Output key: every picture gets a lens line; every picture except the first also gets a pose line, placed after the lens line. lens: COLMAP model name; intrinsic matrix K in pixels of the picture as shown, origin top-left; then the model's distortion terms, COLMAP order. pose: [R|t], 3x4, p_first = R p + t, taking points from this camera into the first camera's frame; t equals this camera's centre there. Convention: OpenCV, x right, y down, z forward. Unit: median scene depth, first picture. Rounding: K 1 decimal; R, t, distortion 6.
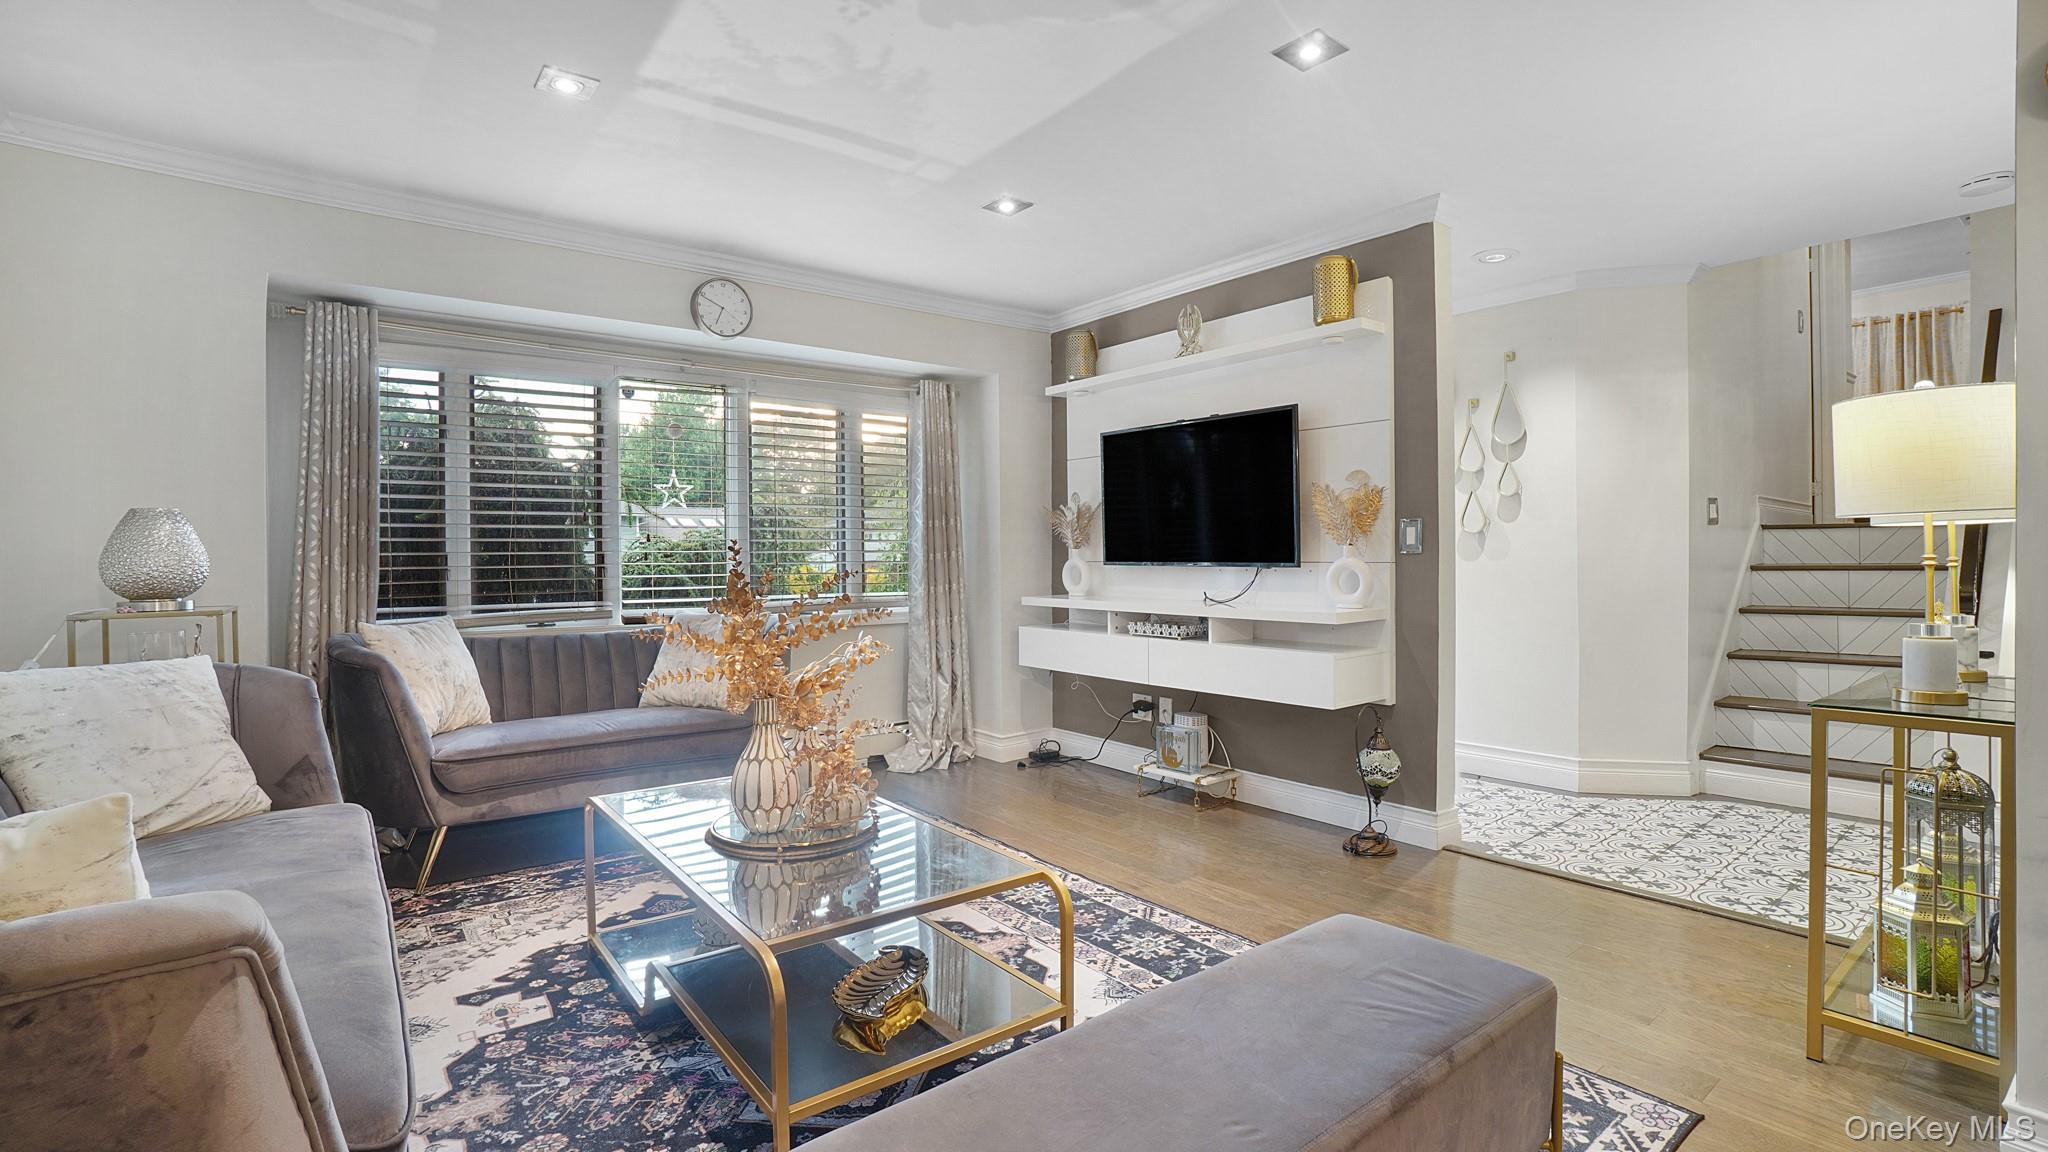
lens RADIAL K [[914.7, 0, 1020.7], [0, 914.7, 565.1], [0, 0, 1]] dist [-0.064551, 0.024422]
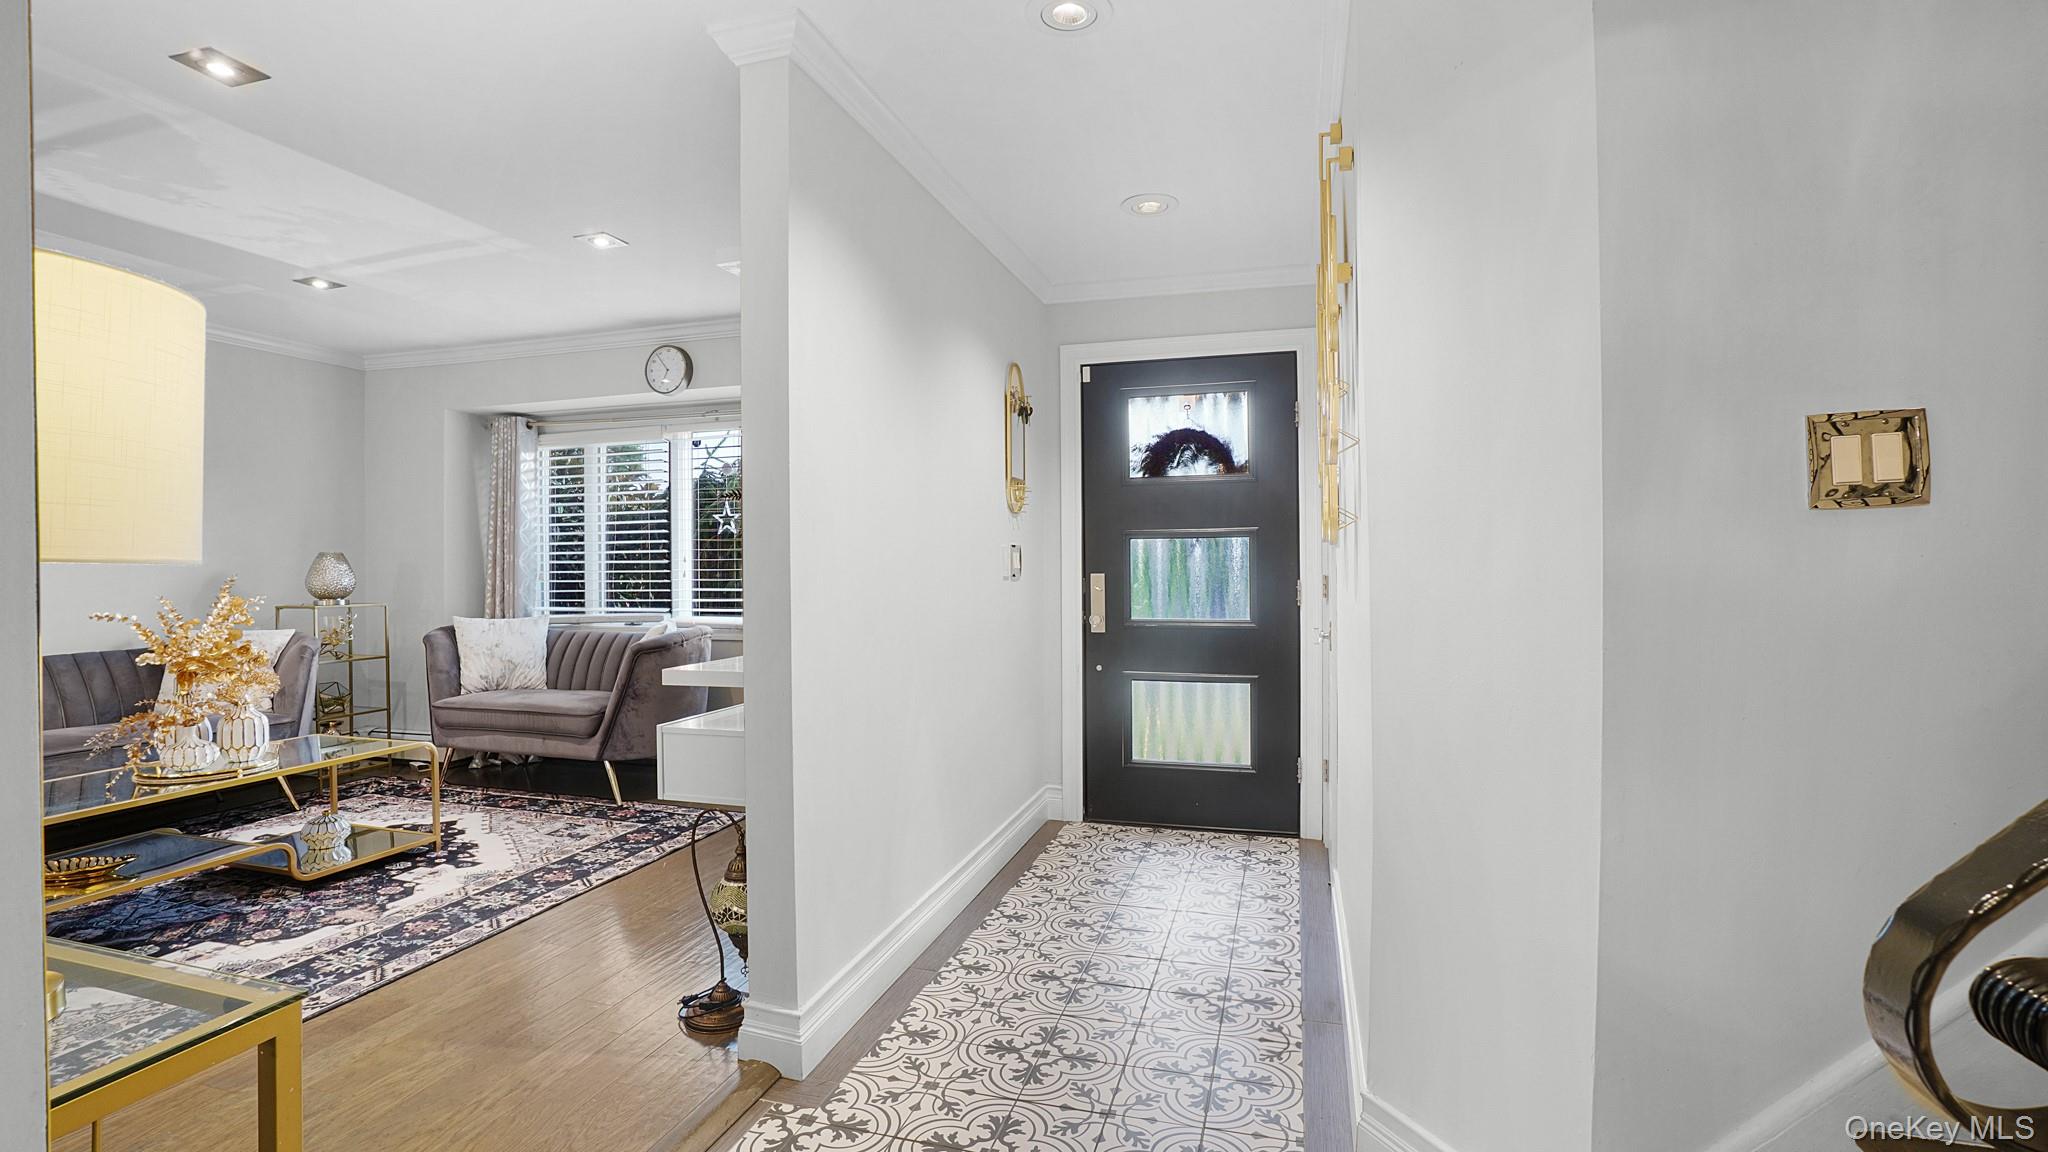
lens RADIAL K [[931.4, 0, 1012.8], [0, 931.4, 566.9], [0, 0, 1]] dist [-0.063329, 0.026768]
pose [[0.574219, 0.006931, -0.818673, 1.337240], [-0.002776, 0.999975, 0.006518, -0.043277], [0.818697, -0.001470, 0.574224, 0.956593]]
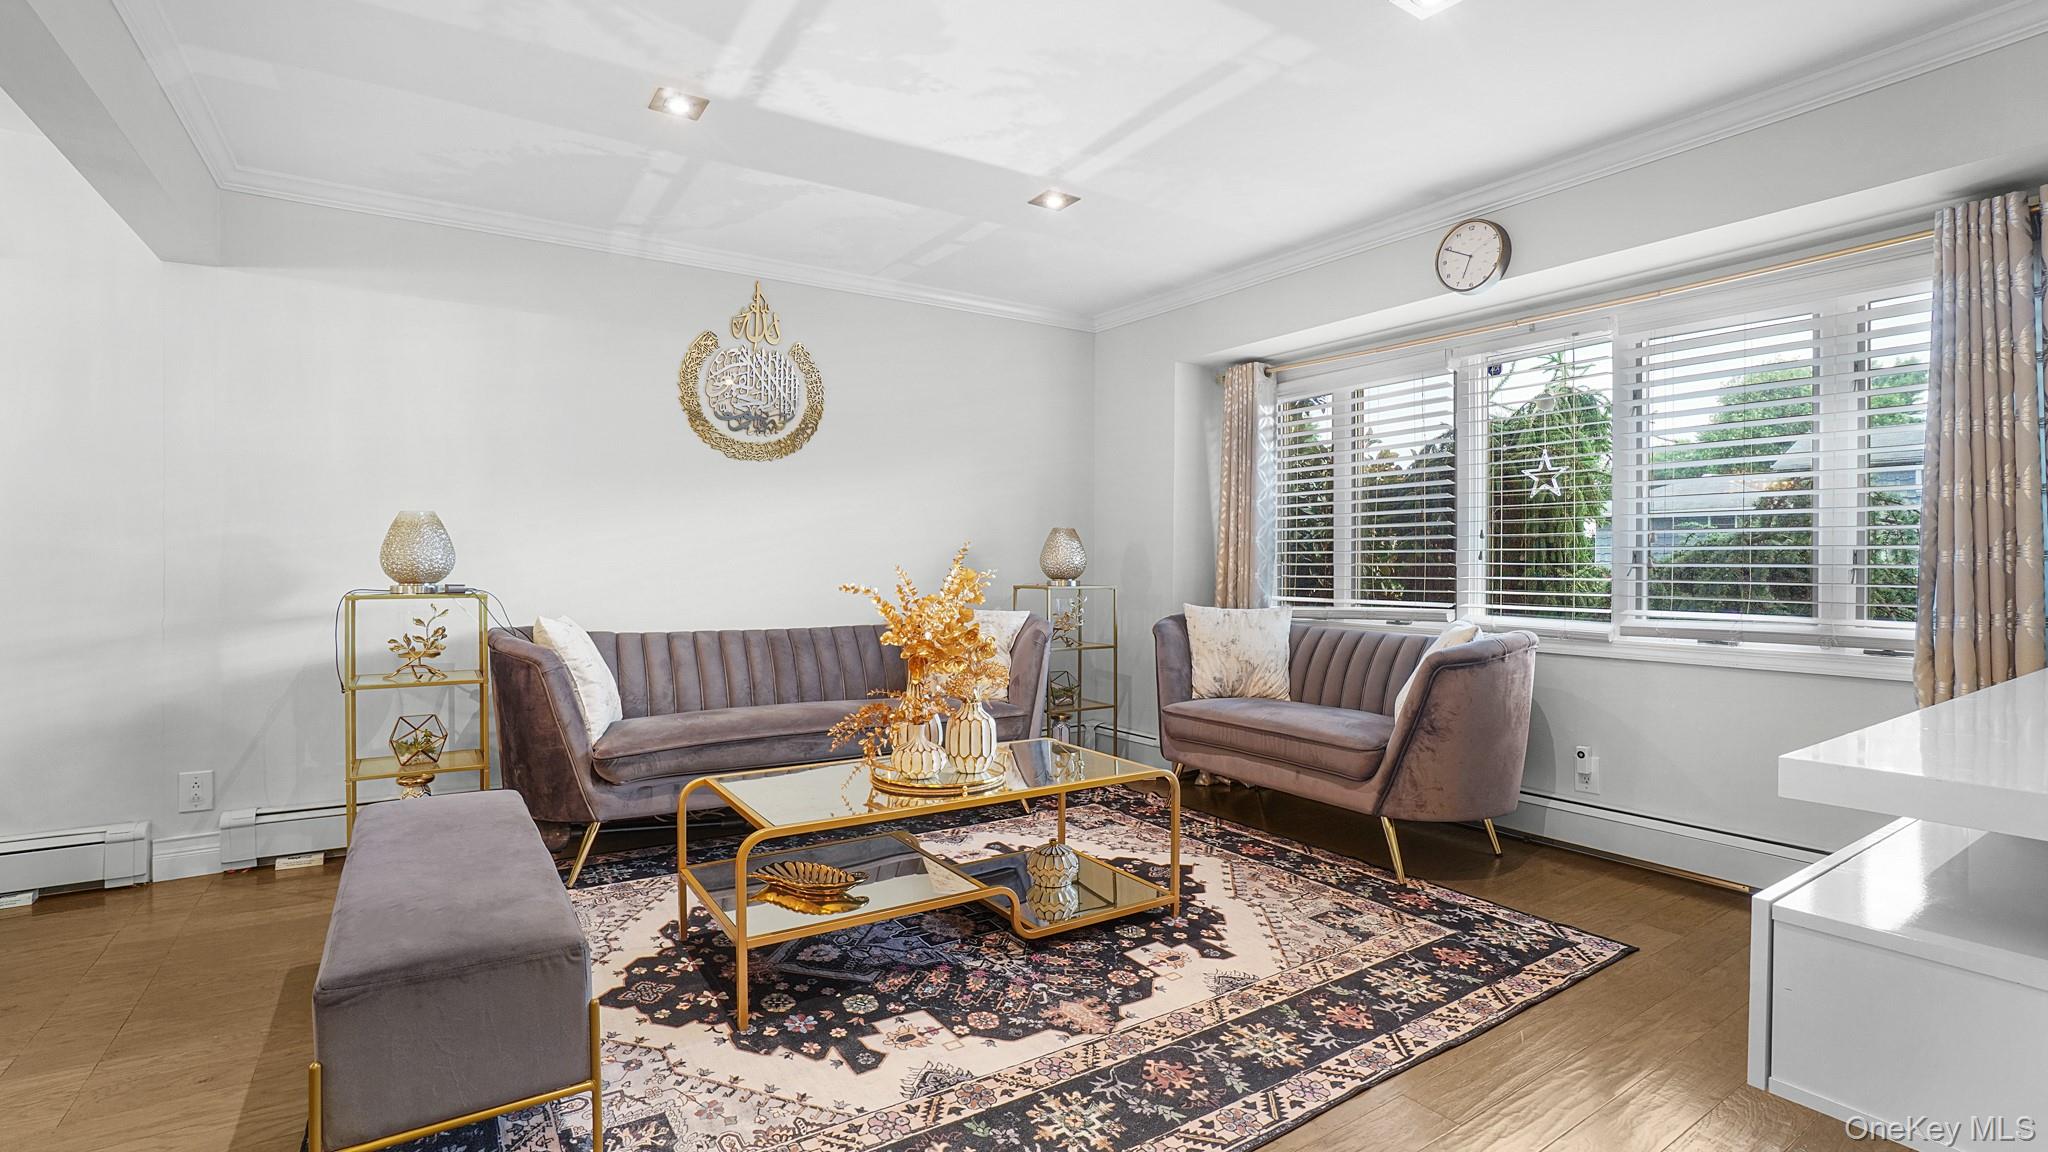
lens RADIAL K [[931.4, 0, 1012.8], [0, 931.4, 566.9], [0, 0, 1]] dist [-0.063329, 0.026768]
pose [[-0.087361, 0.013467, -0.996086, 0.771684], [-0.008911, 0.999858, 0.014299, -0.010189], [0.996137, 0.010125, -0.087229, 0.937073]]
